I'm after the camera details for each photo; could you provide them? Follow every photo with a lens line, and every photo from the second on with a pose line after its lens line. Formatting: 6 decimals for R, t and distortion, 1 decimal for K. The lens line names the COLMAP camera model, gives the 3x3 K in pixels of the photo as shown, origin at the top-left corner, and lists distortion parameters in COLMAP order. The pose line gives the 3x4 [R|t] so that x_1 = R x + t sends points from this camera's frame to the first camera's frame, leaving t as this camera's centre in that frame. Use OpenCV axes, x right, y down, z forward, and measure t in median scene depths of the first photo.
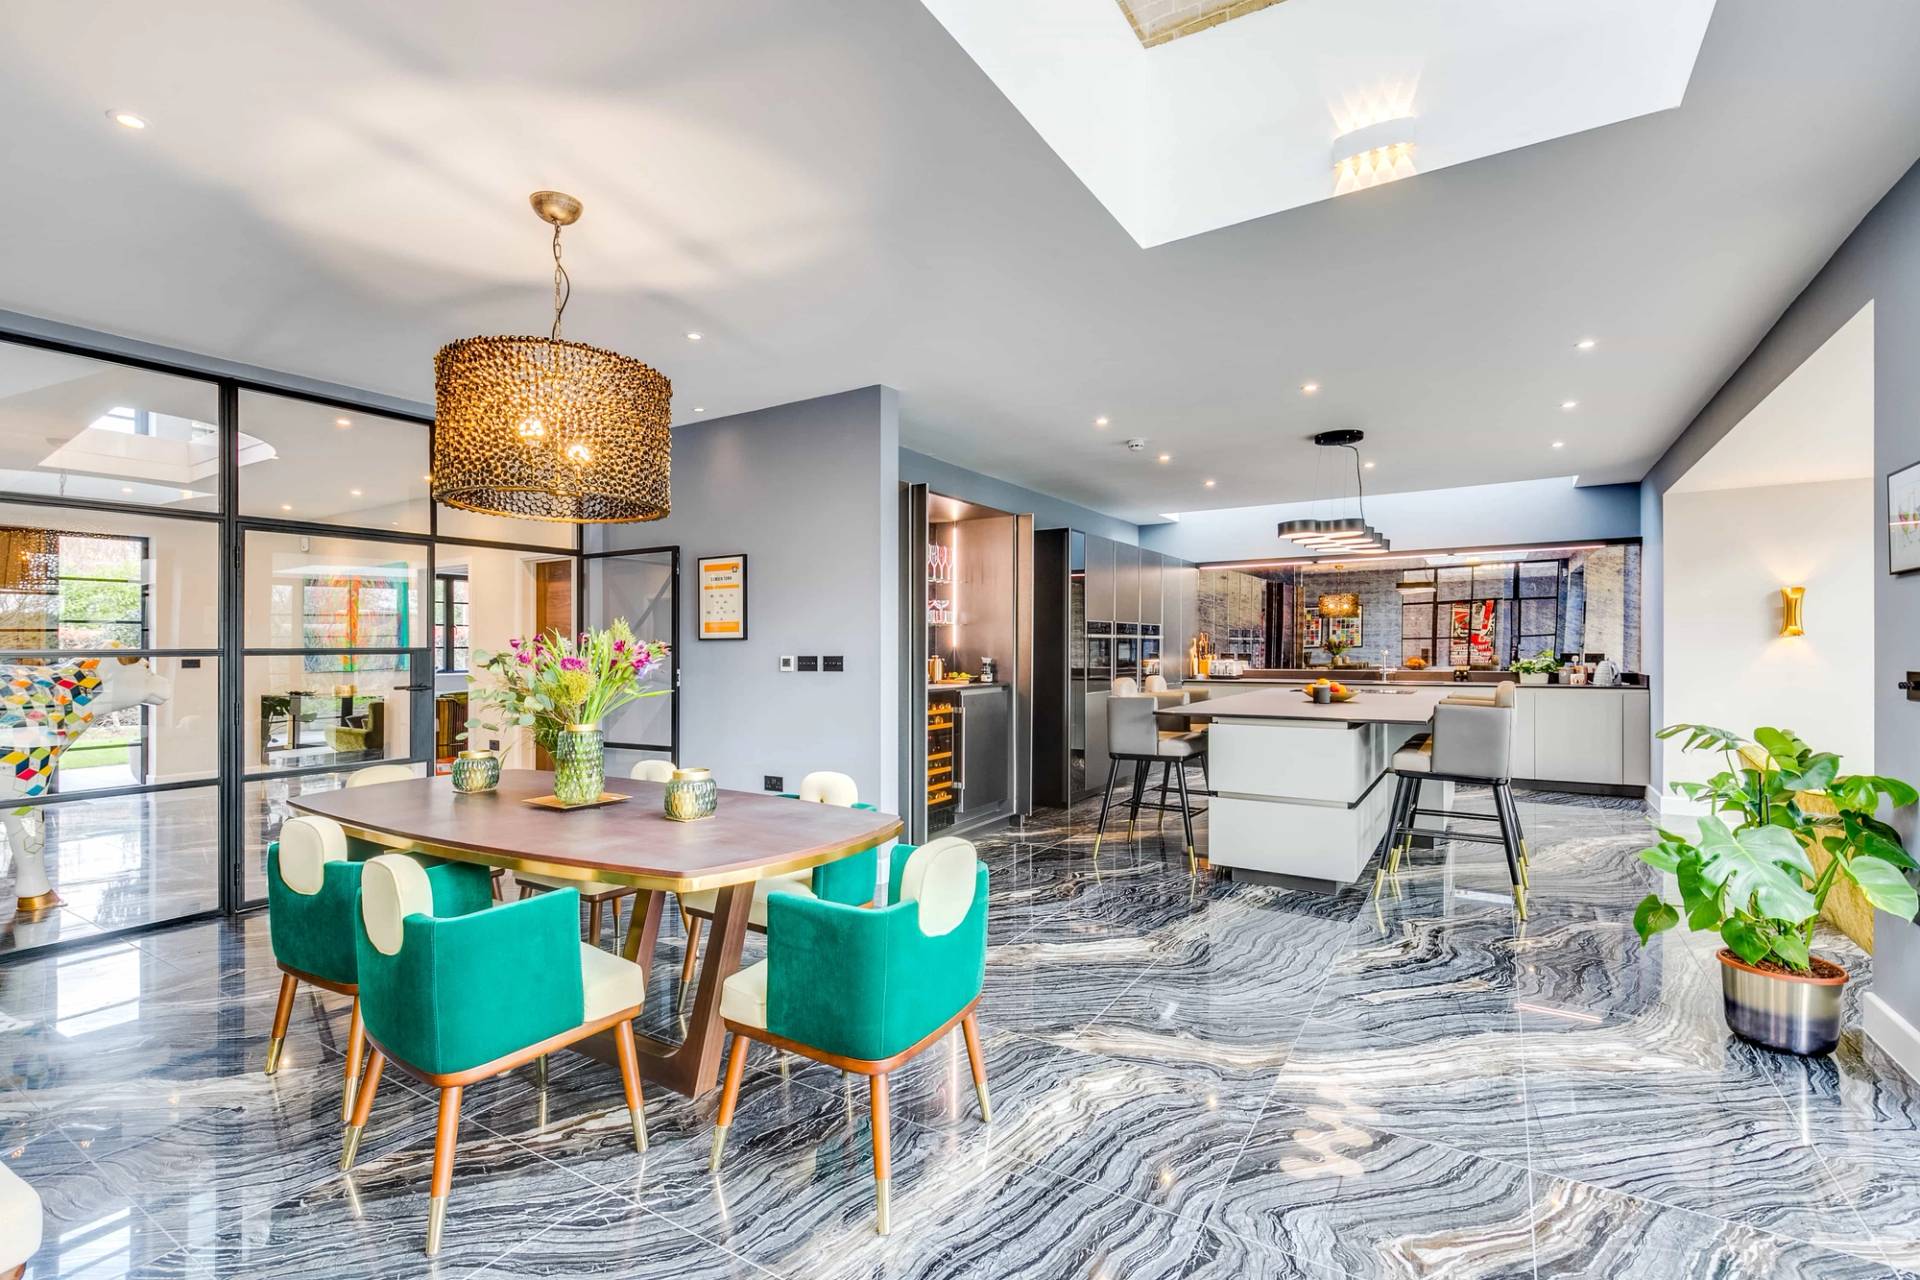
lens RADIAL K [[852.9, 0, 934.1], [0, 852.9, 644.2], [0, 0, 1]] dist [0.025413, -0.014499]
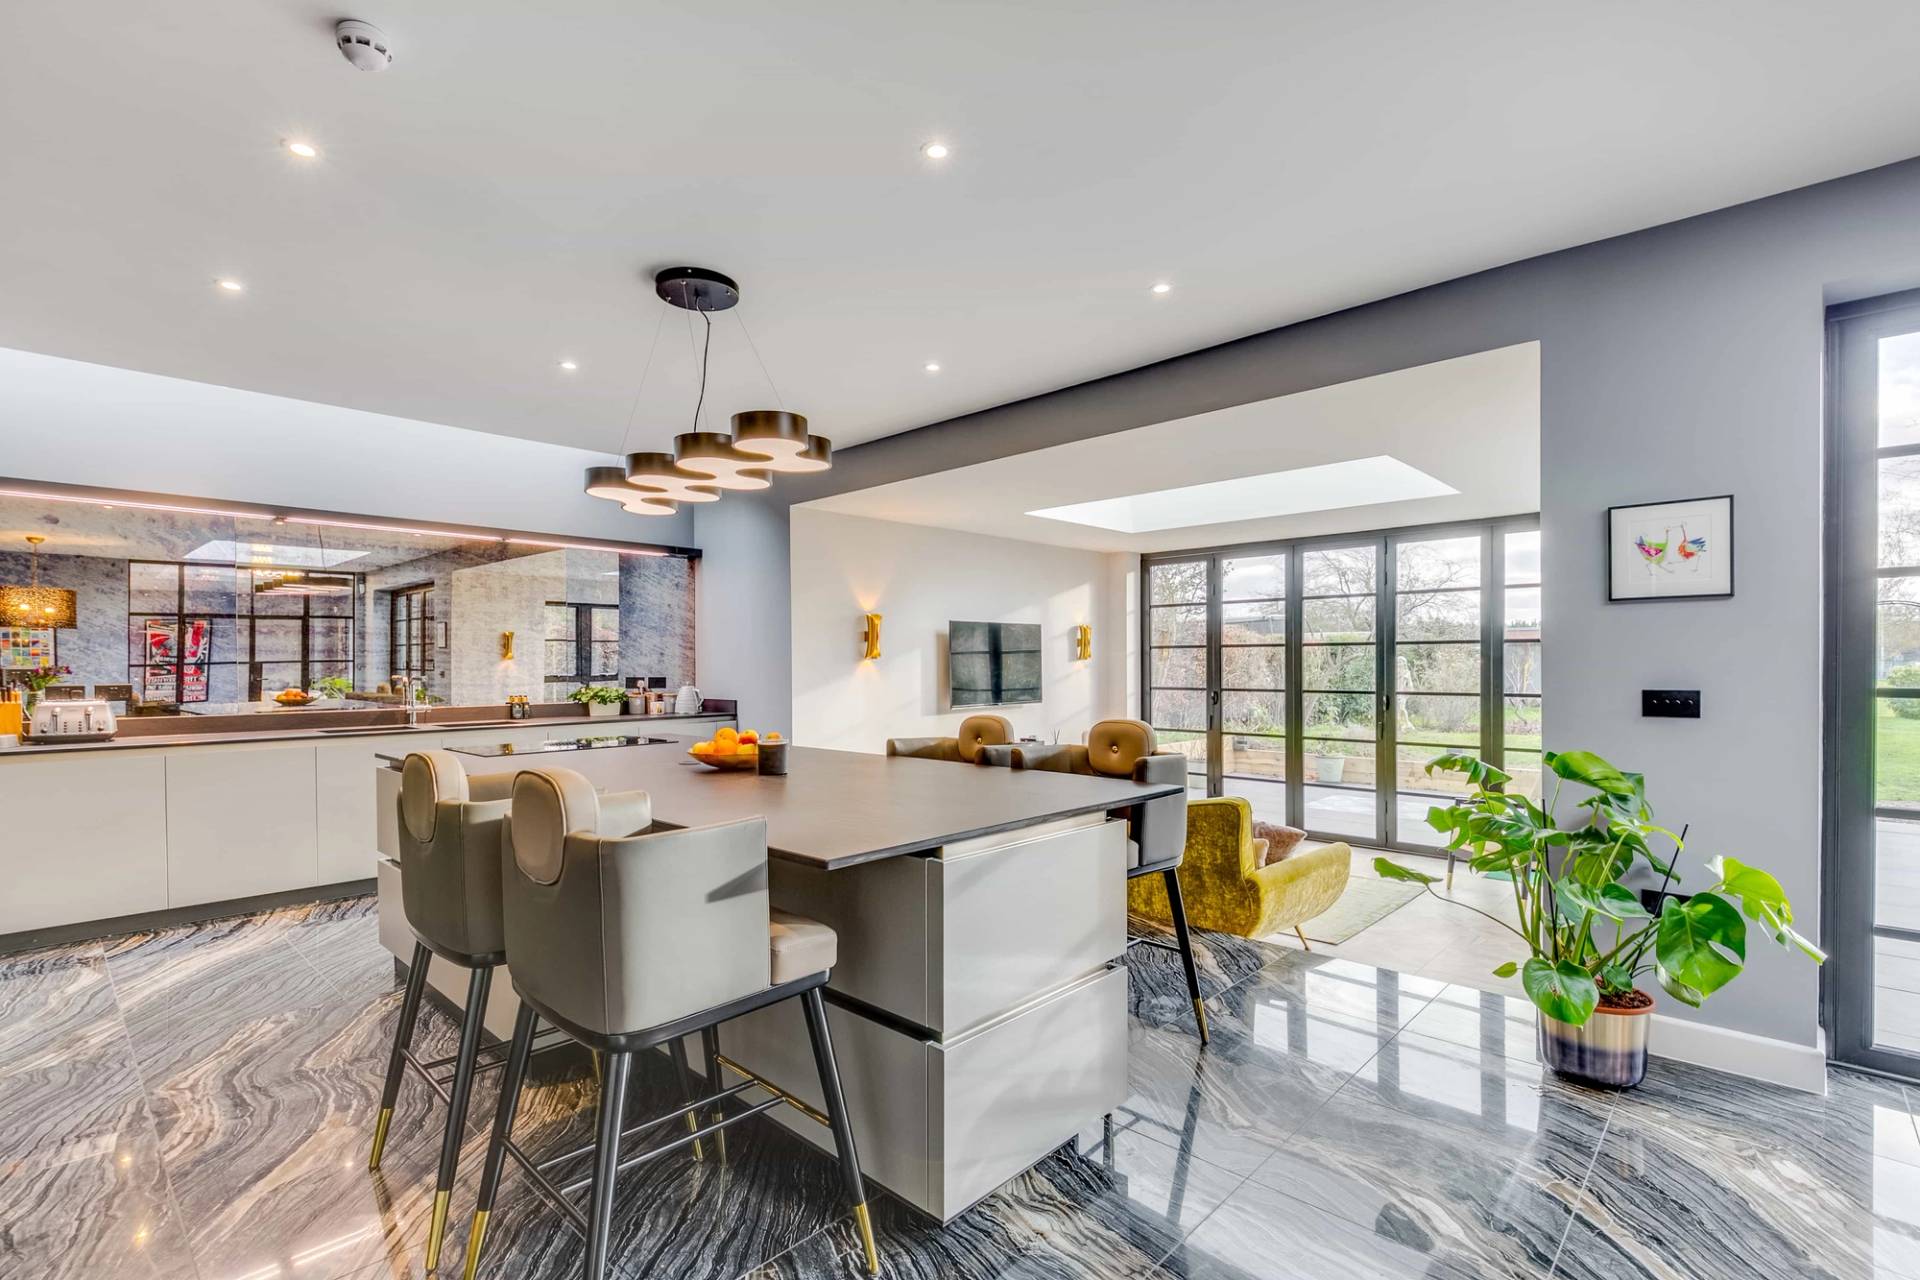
lens RADIAL K [[873.8, 0, 908.8], [0, 873.8, 663.3], [0, 0, 1]] dist [0.008721, 0.000087]
pose [[0.193526, 0.009778, 0.981046, -0.046608], [0.003186, 0.999939, -0.010594, 0.006834], [-0.981090, 0.005176, 0.193483, 0.619362]]
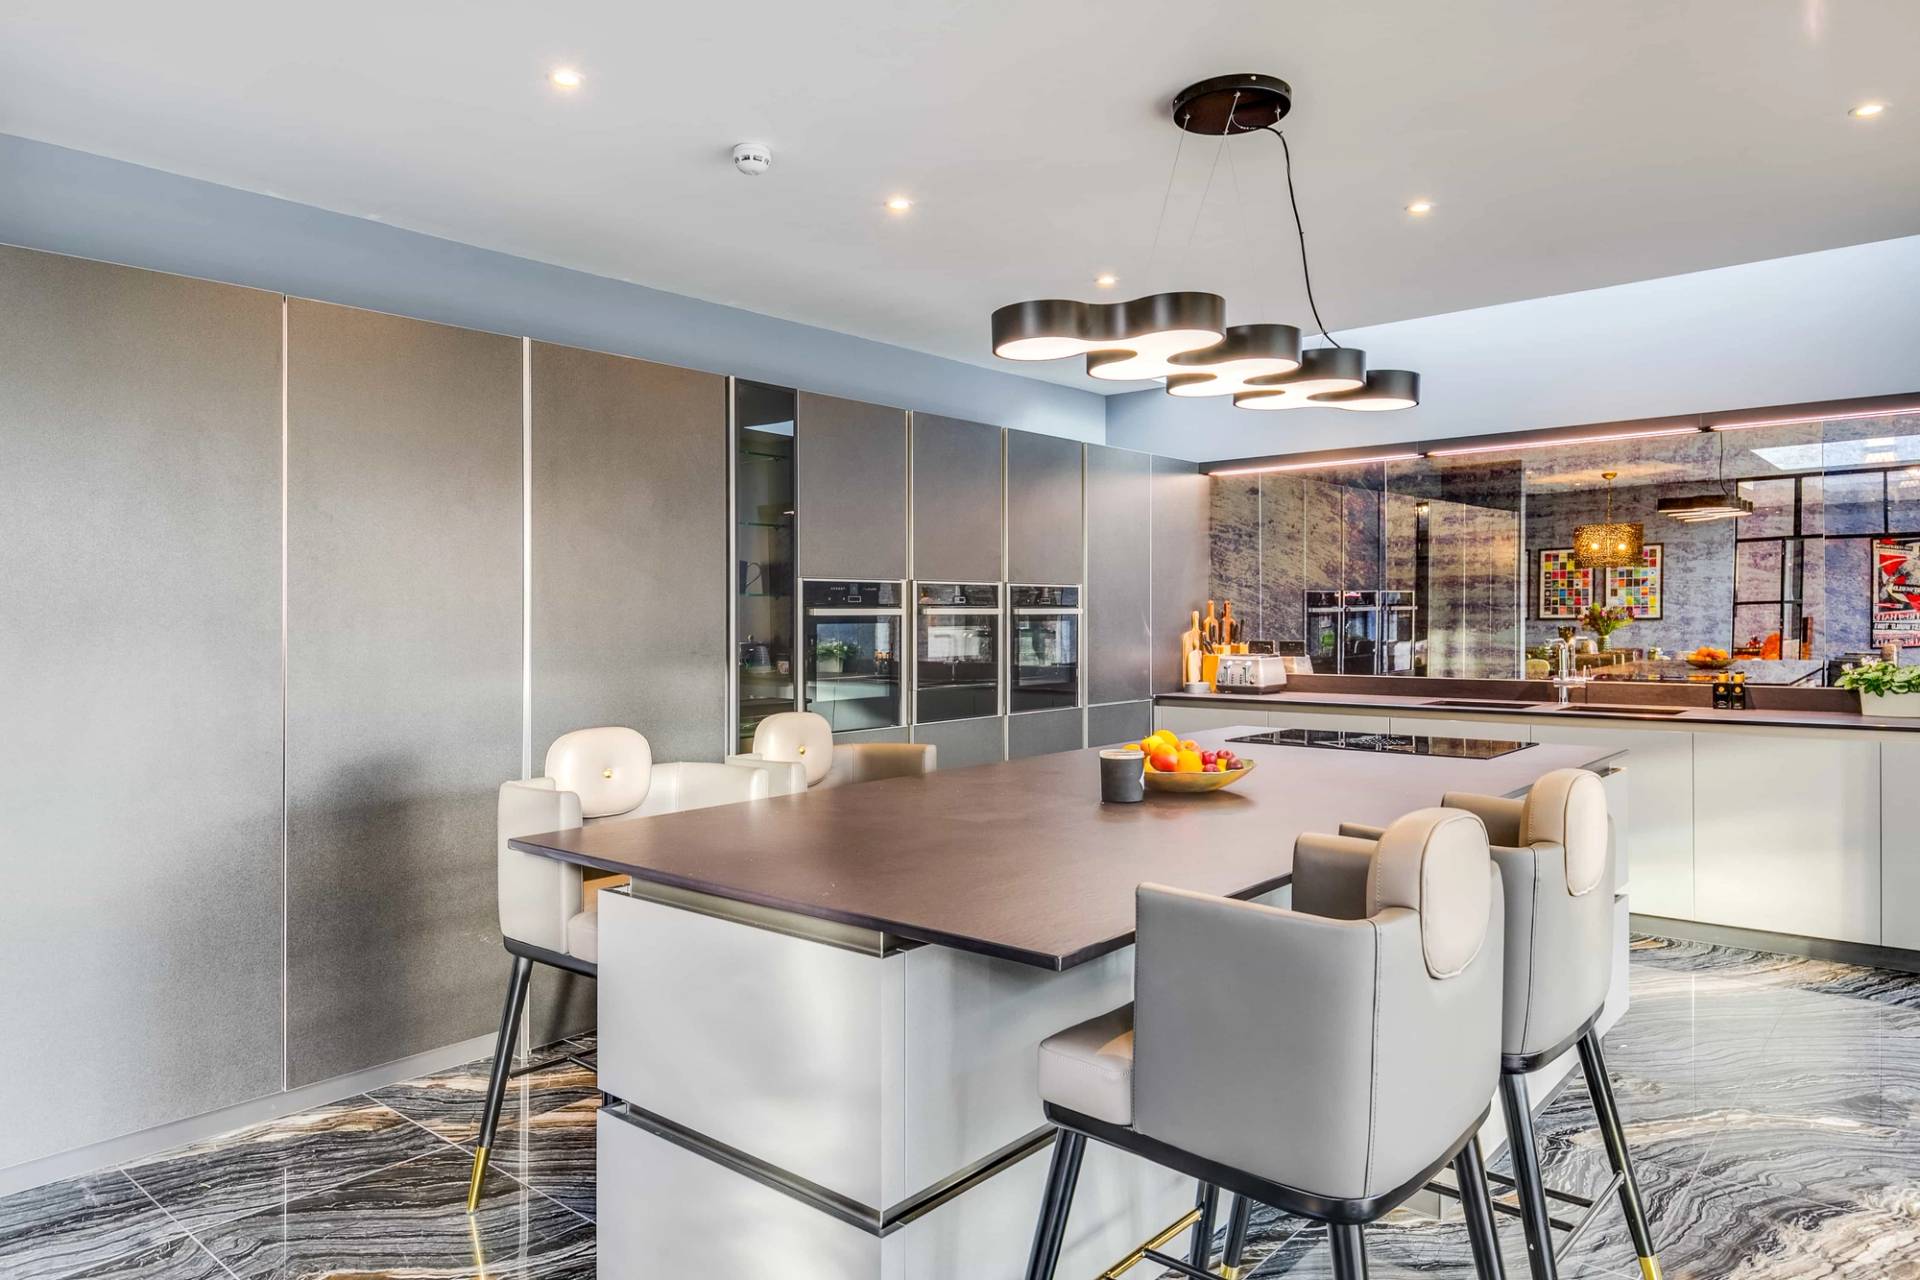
lens RADIAL K [[1199.3, 0, 953.9], [0, 1199.3, 641.3], [0, 0, 1]] dist [-0.003548, -0.001108]
pose [[0.990369, -0.005362, -0.138351, 0.347138], [0.008860, 0.999656, 0.024675, -0.011002], [0.138171, -0.025664, 0.990076, 0.366472]]
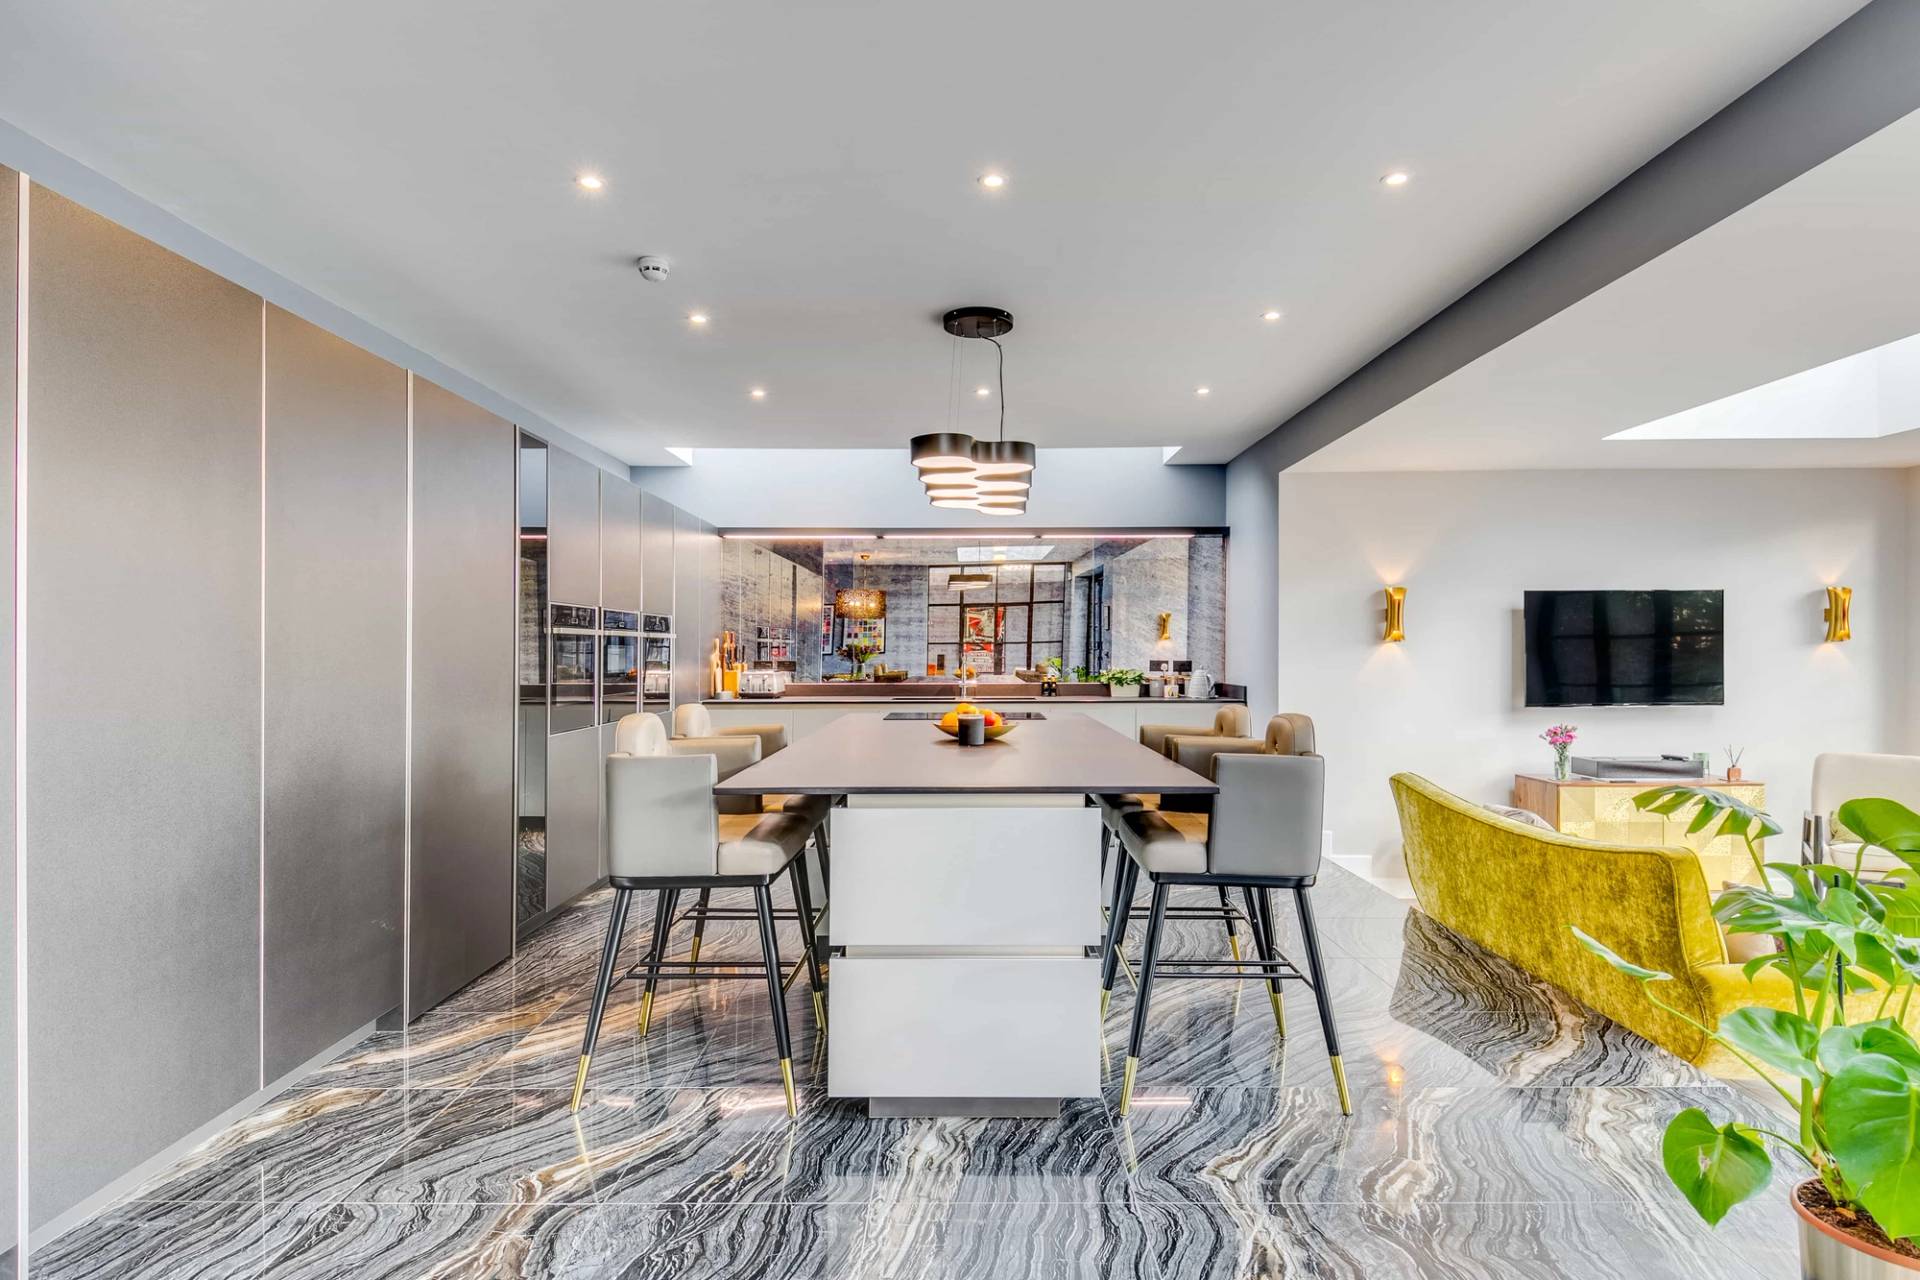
lens RADIAL K [[986.1, 0, 962.4], [0, 986.1, 656.5], [0, 0, 1]] dist [-0.002038, -0.000244]
pose [[0.835258, 0.000953, 0.549857, 0.050646], [-0.005256, 0.999967, 0.006251, 0.001624], [-0.549832, -0.008111, 0.835236, 0.322667]]
